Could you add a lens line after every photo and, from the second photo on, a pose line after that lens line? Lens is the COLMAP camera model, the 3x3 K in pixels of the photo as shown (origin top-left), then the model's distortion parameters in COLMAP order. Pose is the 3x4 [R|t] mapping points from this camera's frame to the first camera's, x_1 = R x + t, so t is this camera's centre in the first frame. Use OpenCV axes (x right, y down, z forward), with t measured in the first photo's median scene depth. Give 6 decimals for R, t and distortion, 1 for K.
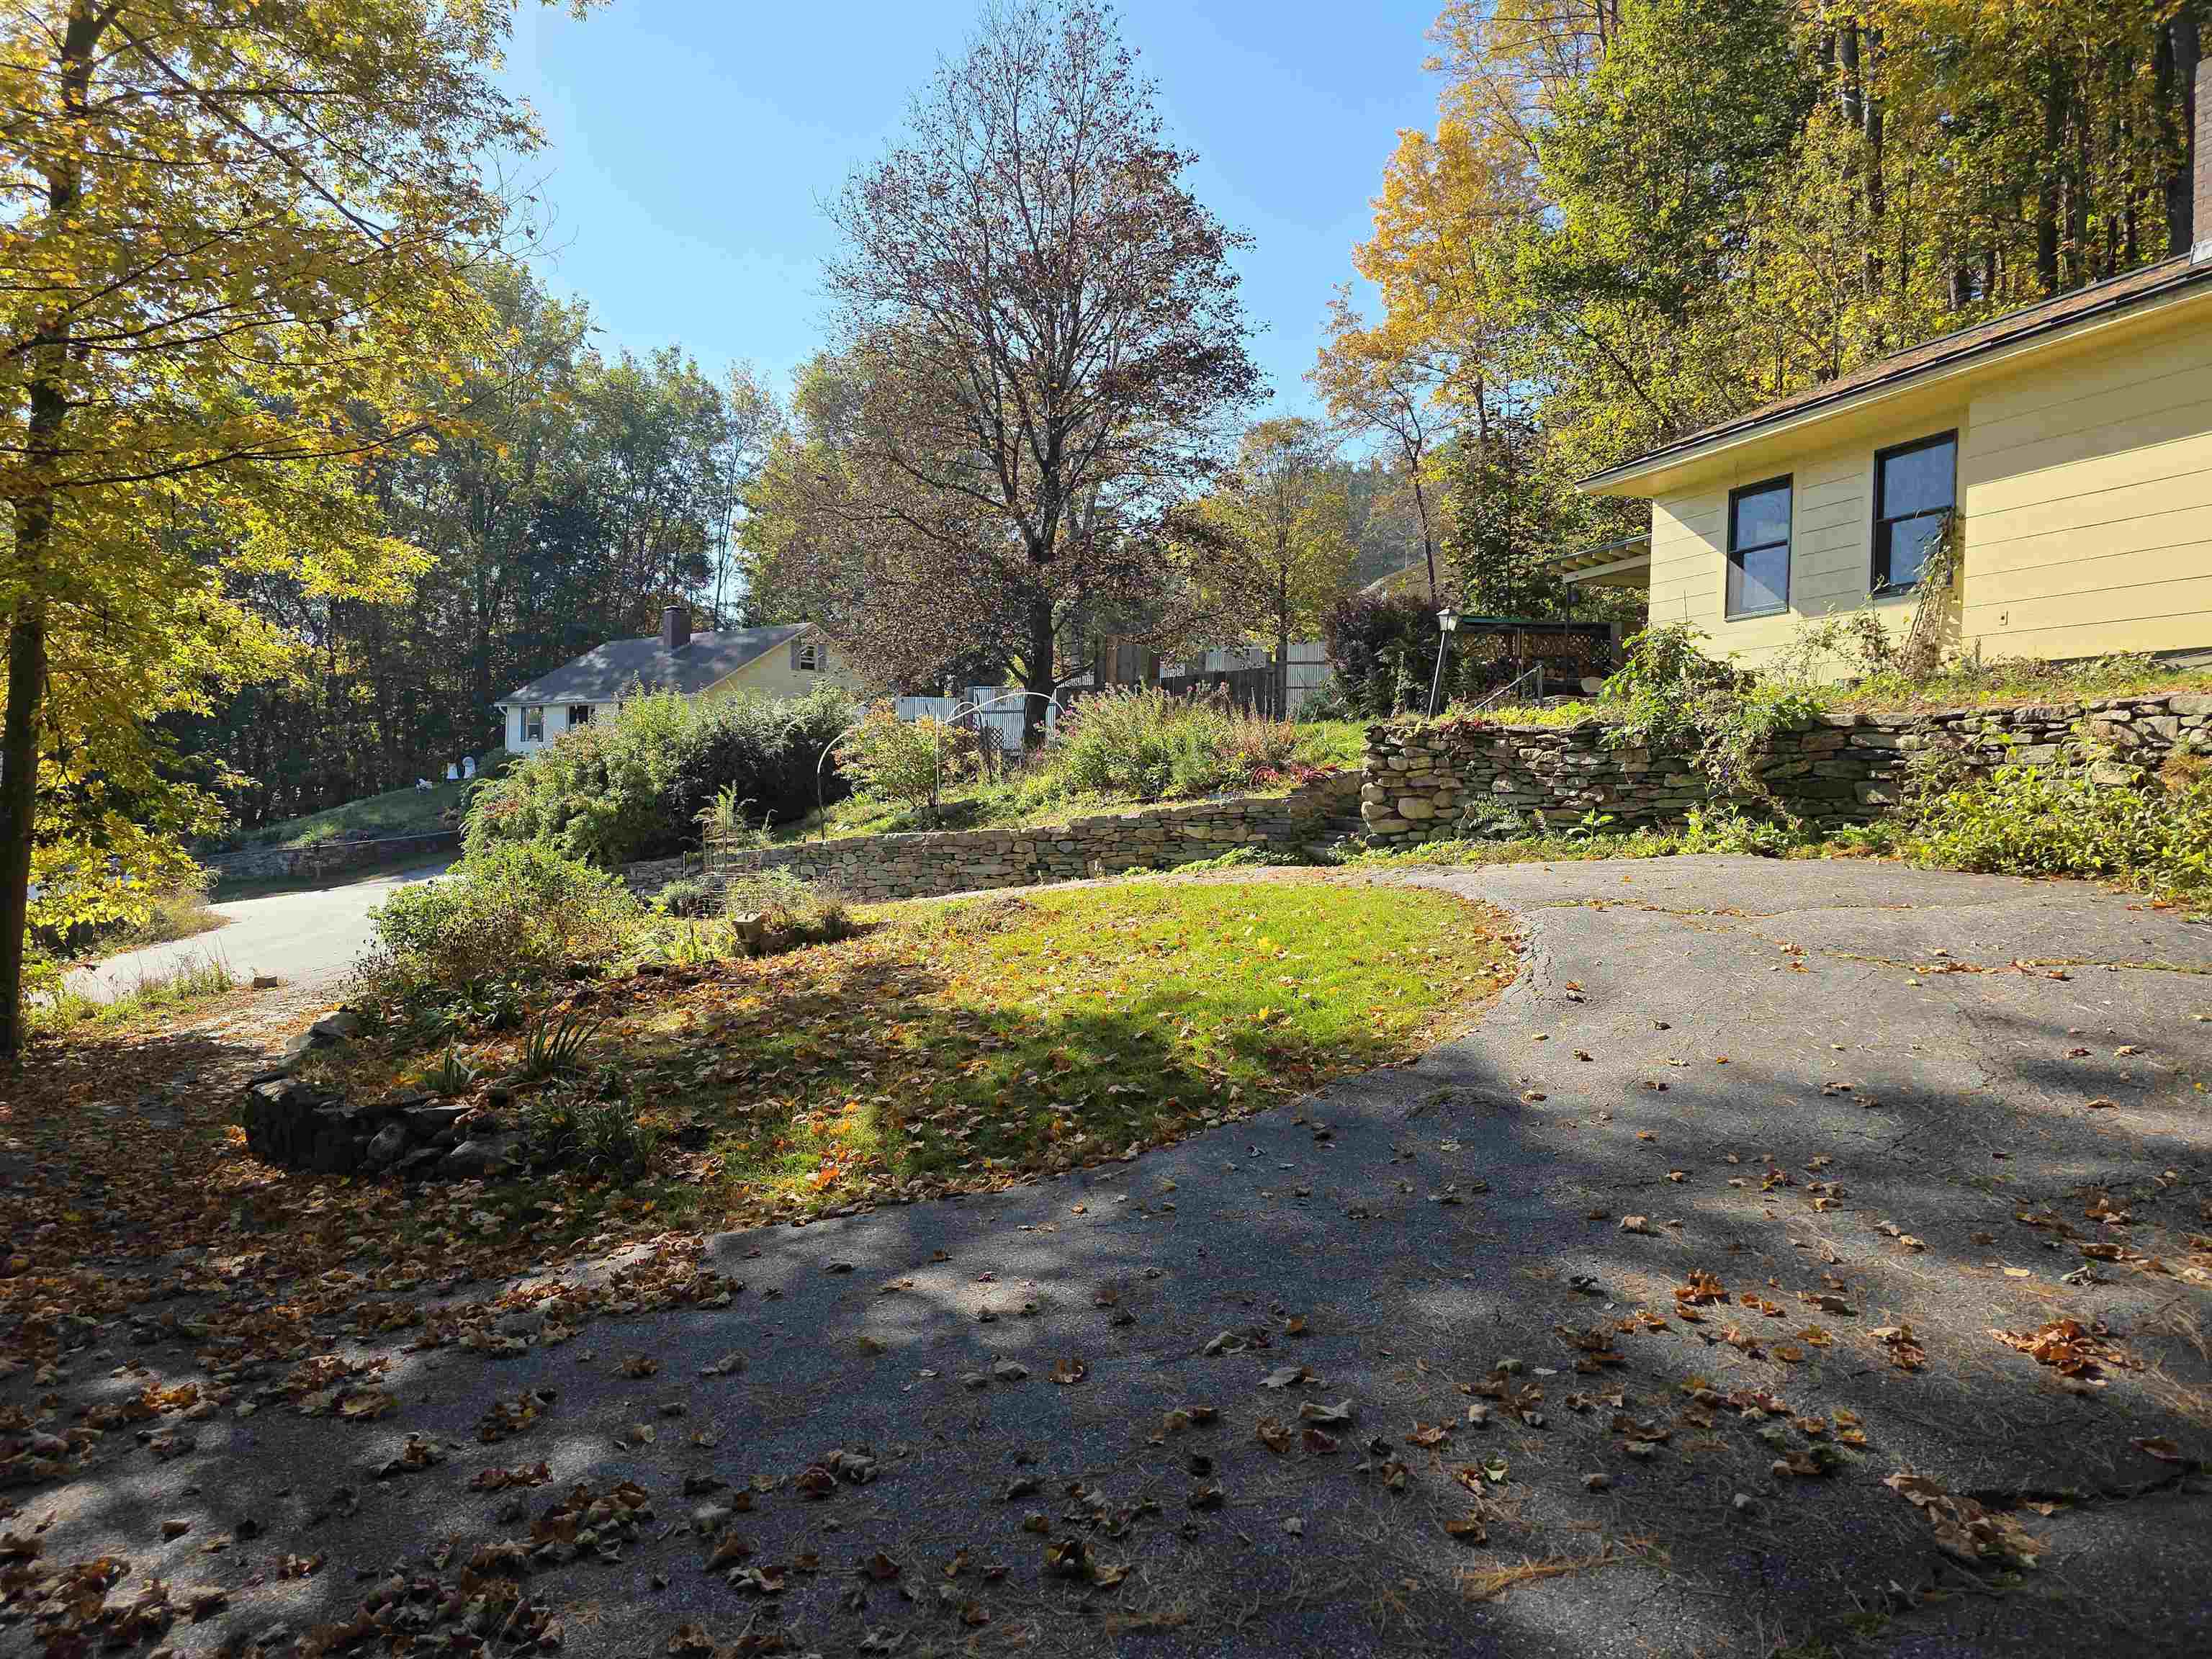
lens RADIAL K [[1383.7, 0, 1105.5], [0, 1383.7, 917.0], [0, 0, 1]] dist [0.000442, -0.021292]
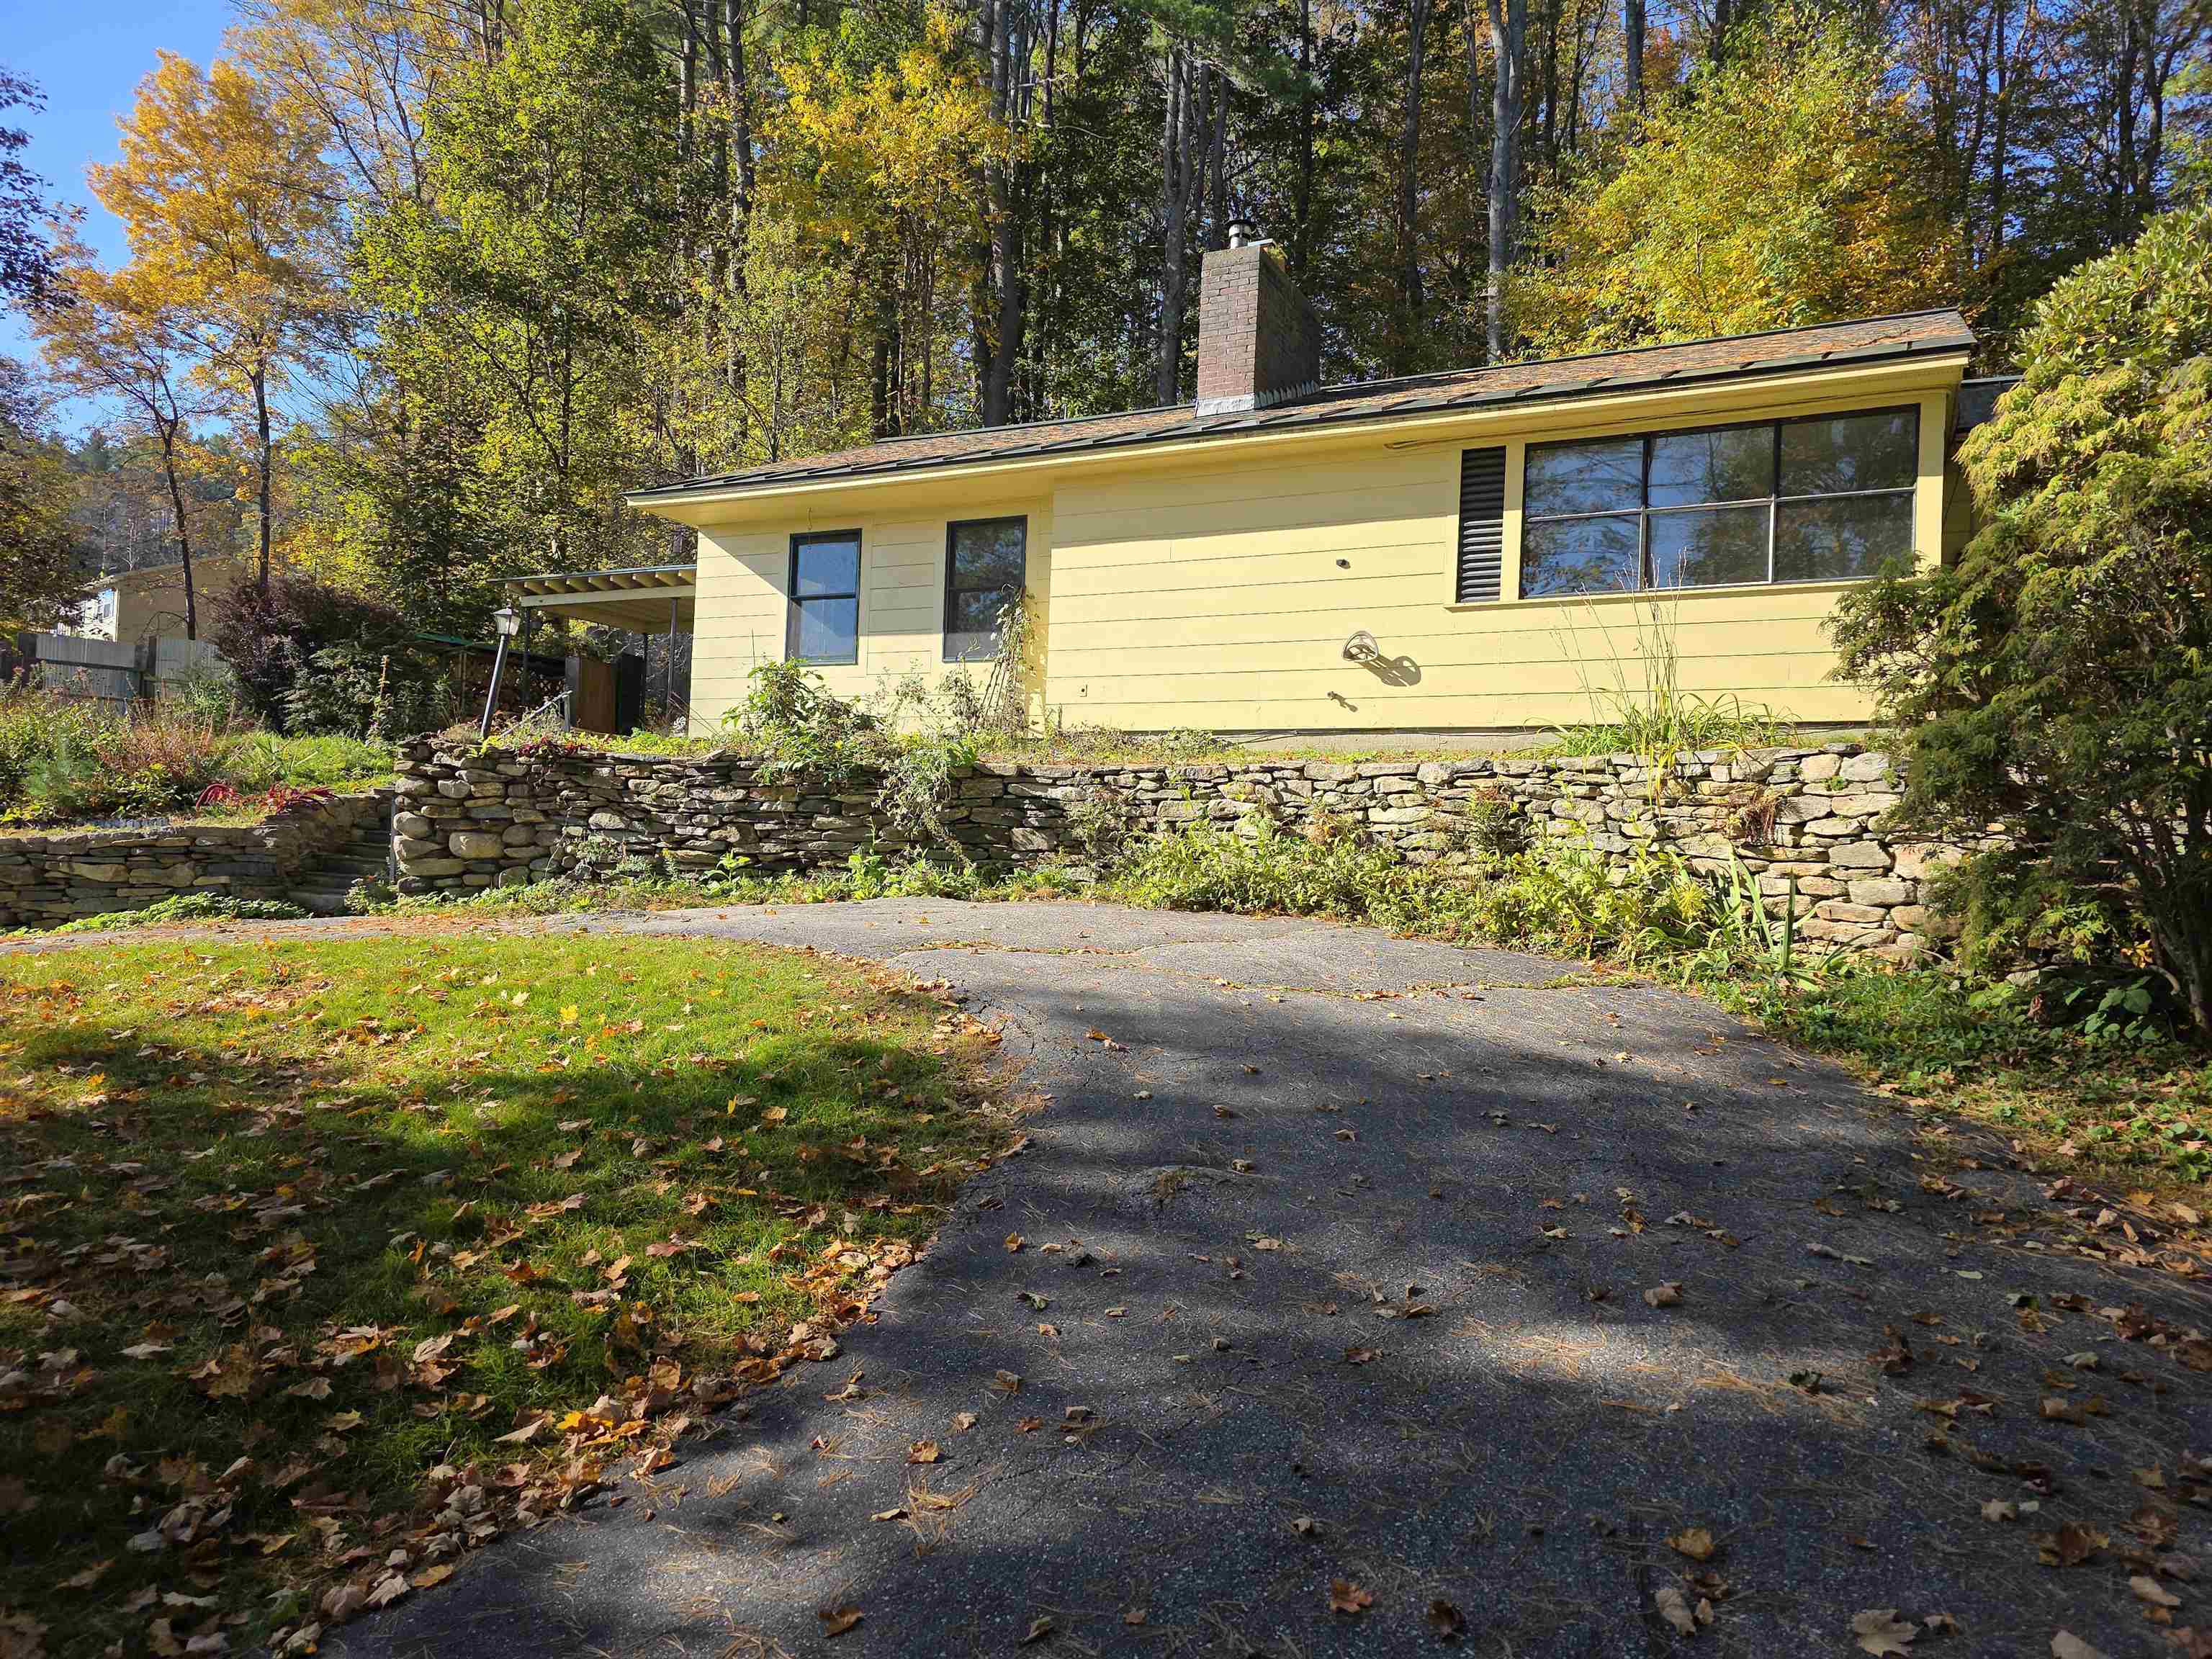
lens RADIAL K [[1383.7, 0, 1105.5], [0, 1383.7, 917.0], [0, 0, 1]] dist [0.000442, -0.021292]
pose [[0.654252, -0.005628, 0.756256, -0.151180], [0.039495, 0.998862, -0.026735, -0.000208], [-0.755245, 0.047359, 0.653730, 0.196001]]
